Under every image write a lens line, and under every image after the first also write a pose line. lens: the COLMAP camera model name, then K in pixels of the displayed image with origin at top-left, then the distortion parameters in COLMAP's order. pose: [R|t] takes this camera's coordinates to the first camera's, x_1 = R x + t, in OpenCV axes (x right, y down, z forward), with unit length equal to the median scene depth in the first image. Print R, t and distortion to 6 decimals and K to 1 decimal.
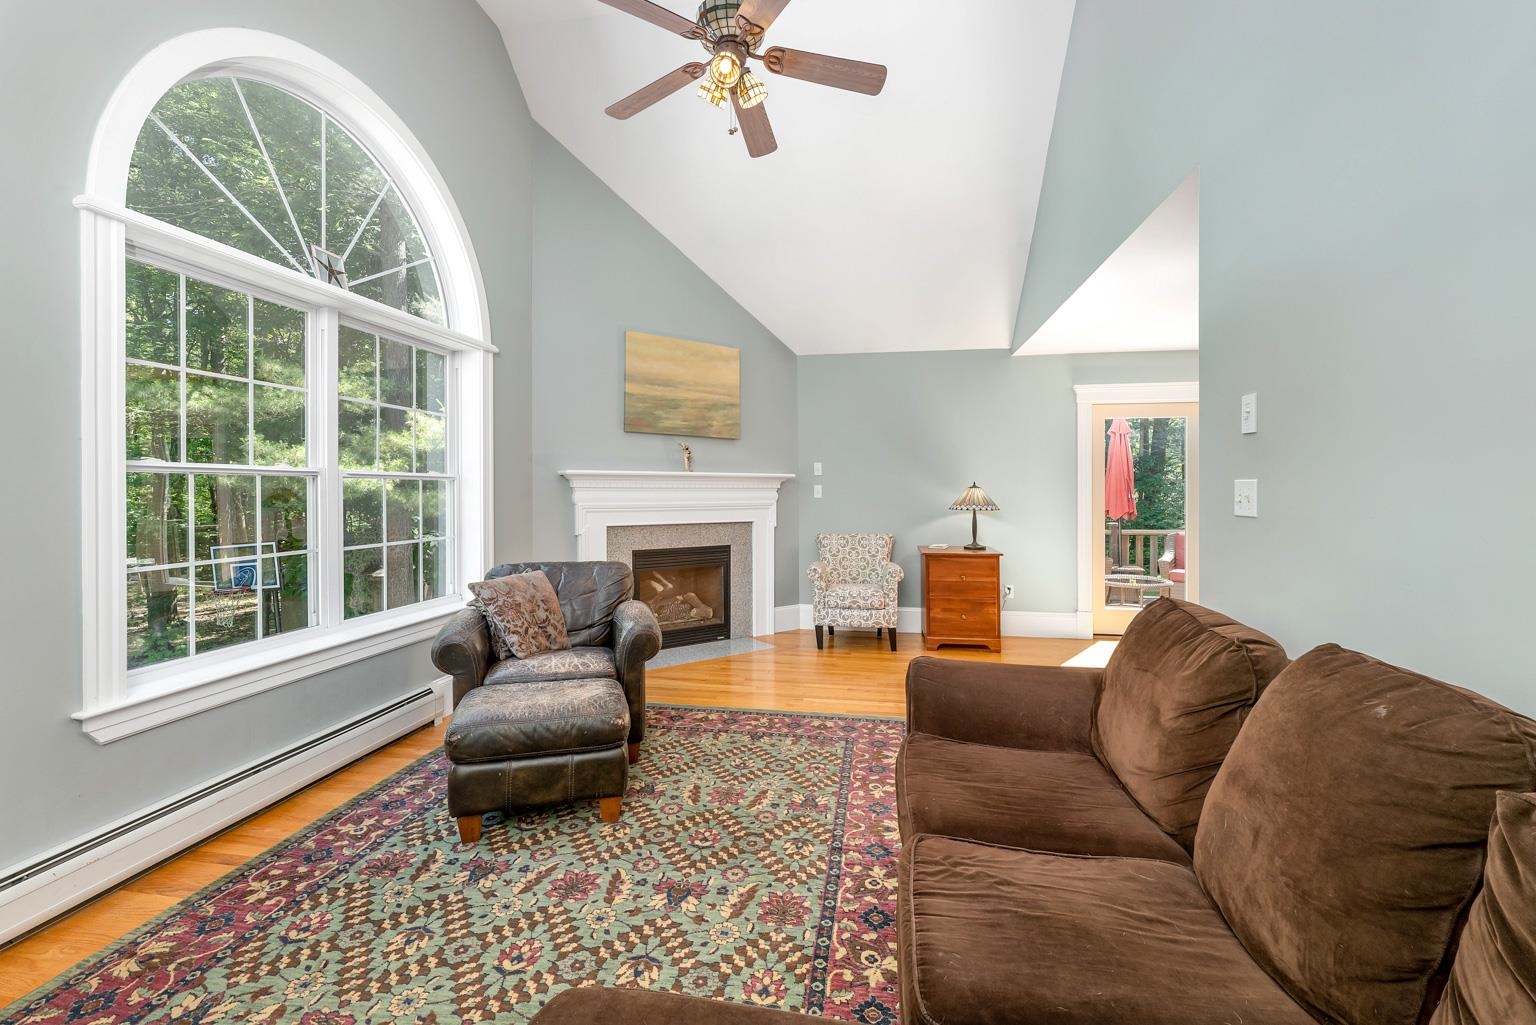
lens RADIAL K [[652.8, 0, 761.6], [0, 652.8, 476.2], [0, 0, 1]] dist [0.002249, -0.000320]
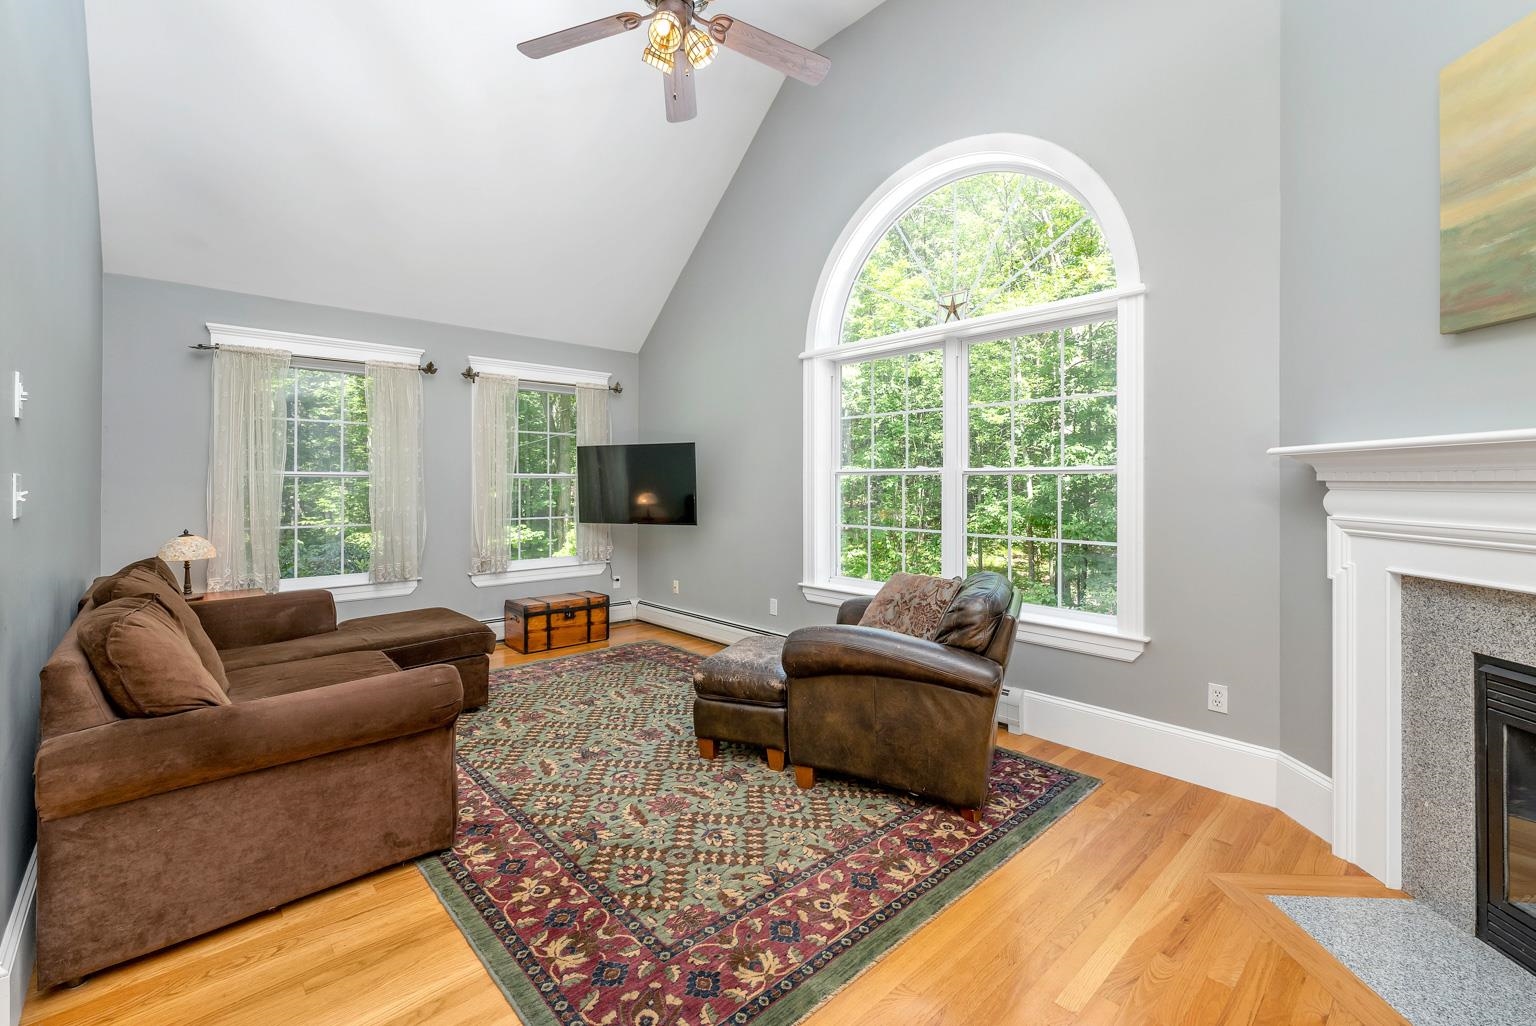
lens RADIAL K [[652.8, 0, 767.5], [0, 652.8, 479.3], [0, 0, 1]] dist [0.002249, -0.000320]
pose [[-0.601628, -0.005607, -0.798757, 0.323506], [0.014592, 0.999731, -0.018008, 0.016667], [0.798643, -0.022489, -0.601385, 0.879343]]
